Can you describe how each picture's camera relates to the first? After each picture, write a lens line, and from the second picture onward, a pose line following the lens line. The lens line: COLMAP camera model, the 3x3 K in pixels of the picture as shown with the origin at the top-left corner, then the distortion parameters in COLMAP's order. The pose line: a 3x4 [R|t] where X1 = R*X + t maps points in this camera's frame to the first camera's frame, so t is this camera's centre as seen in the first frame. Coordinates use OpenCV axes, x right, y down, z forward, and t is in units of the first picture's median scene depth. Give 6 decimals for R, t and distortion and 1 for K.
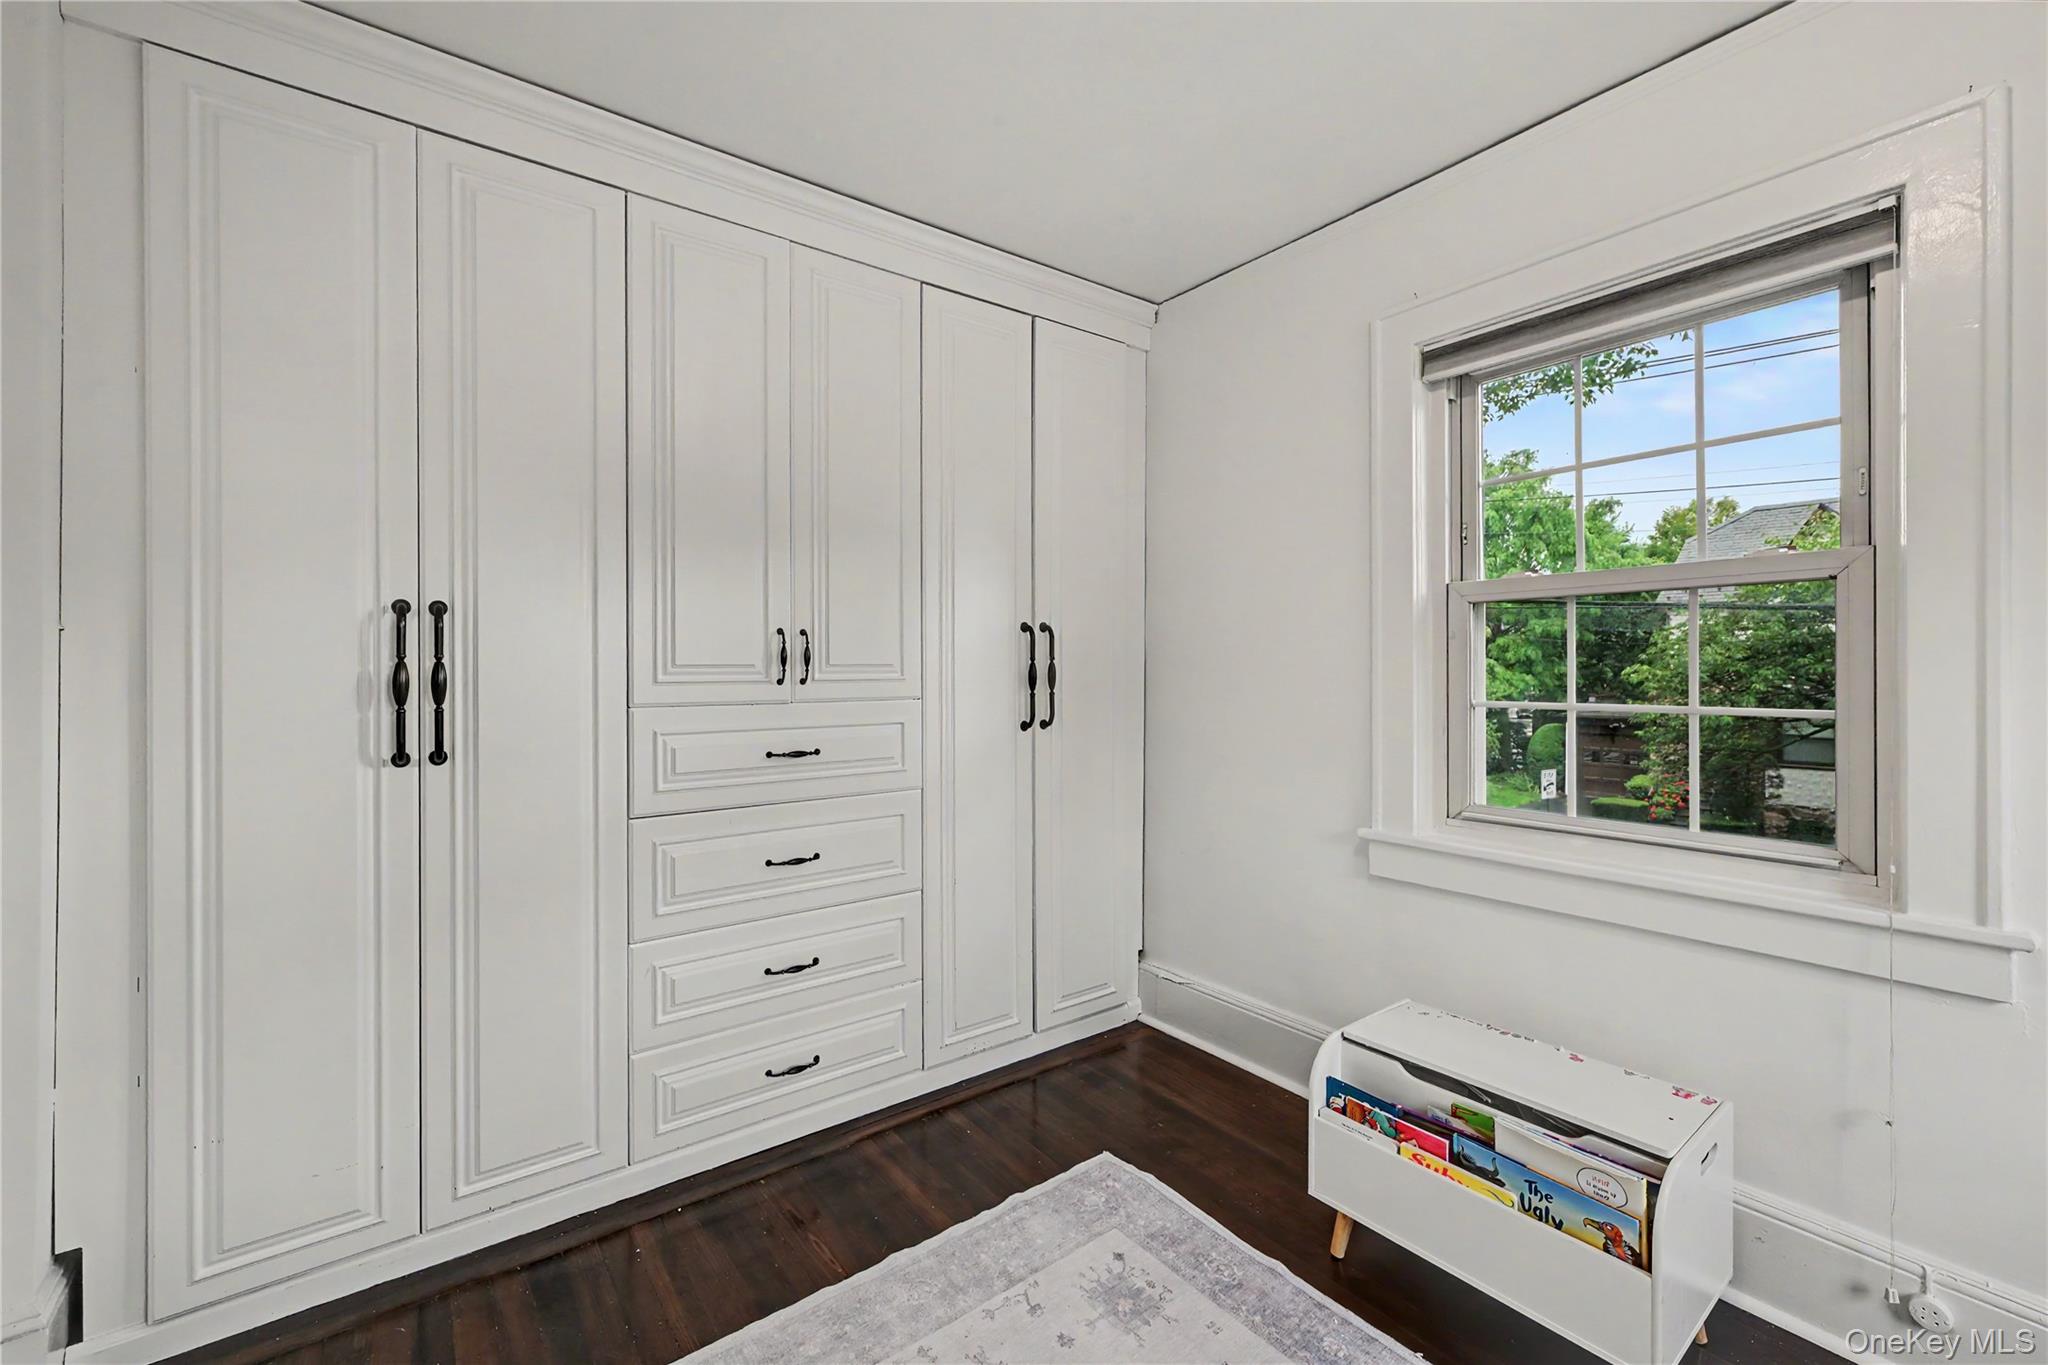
lens RADIAL K [[816.9, 0, 1025.7], [0, 816.9, 671.5], [0, 0, 1]] dist [0.000151, -0.005413]
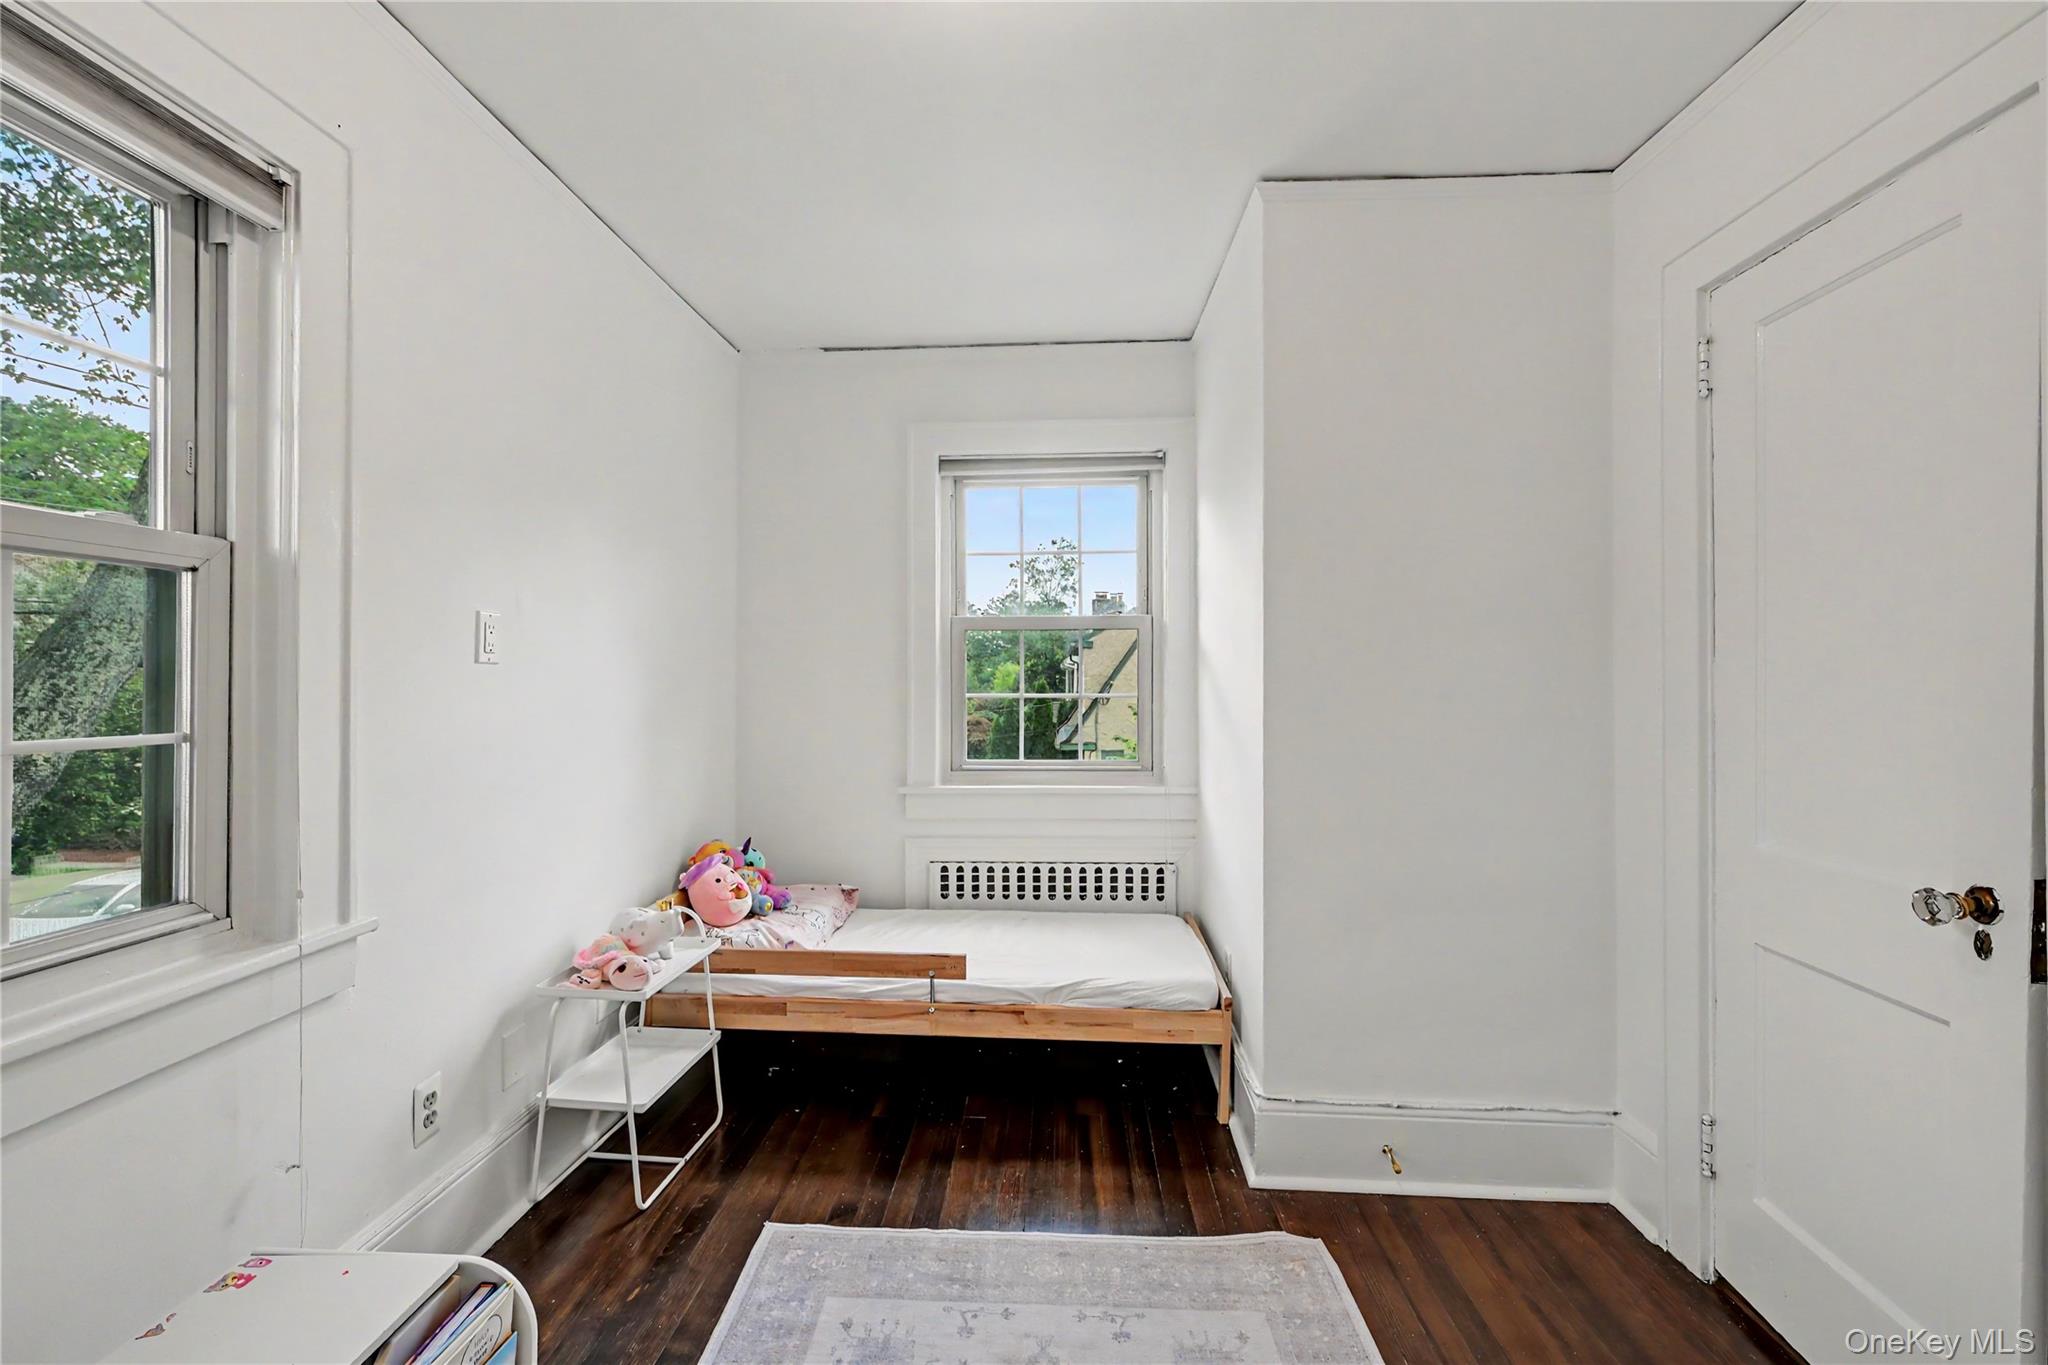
lens RADIAL K [[867.0, 0, 1024.0], [0, 867.0, 682.5], [0, 0, 1]] dist [0.001045, -0.007472]
pose [[-0.771735, 0.004002, 0.635932, -0.194920], [0.000533, 0.999984, -0.005645, 0.004106], [-0.635945, -0.004017, -0.771724, 1.126510]]
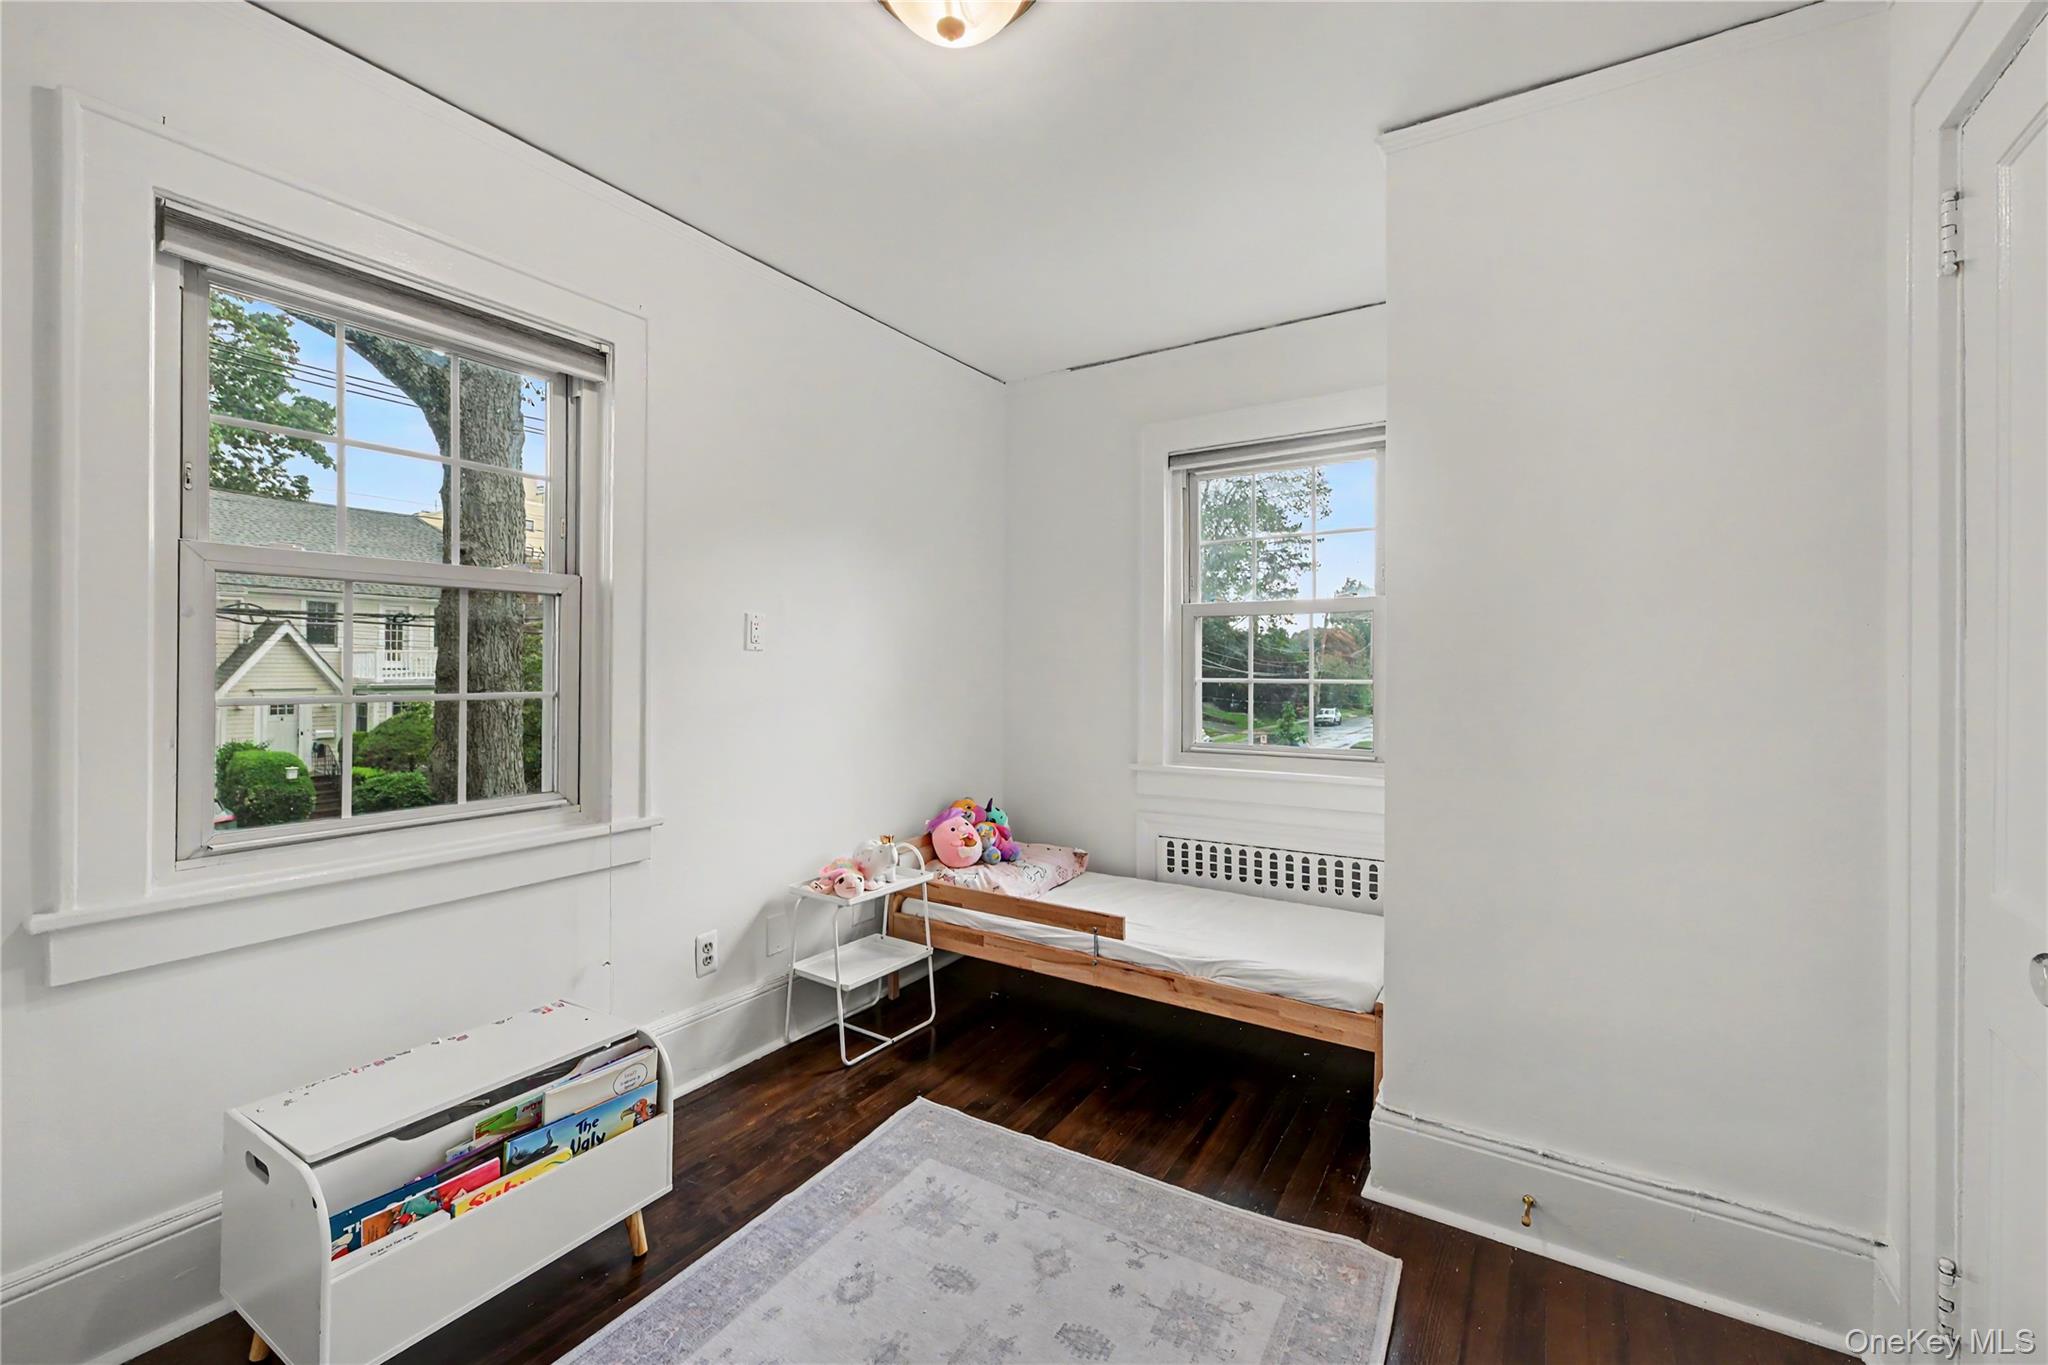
lens RADIAL K [[861.4, 0, 973.1], [0, 861.4, 670.8], [0, 0, 1]] dist [-0.036574, 0.006887]
pose [[-0.338313, -0.003753, 0.941026, -0.594514], [-0.006391, 0.999978, 0.001691, 0.005523], [-0.941012, -0.005442, -0.338330, 0.822362]]
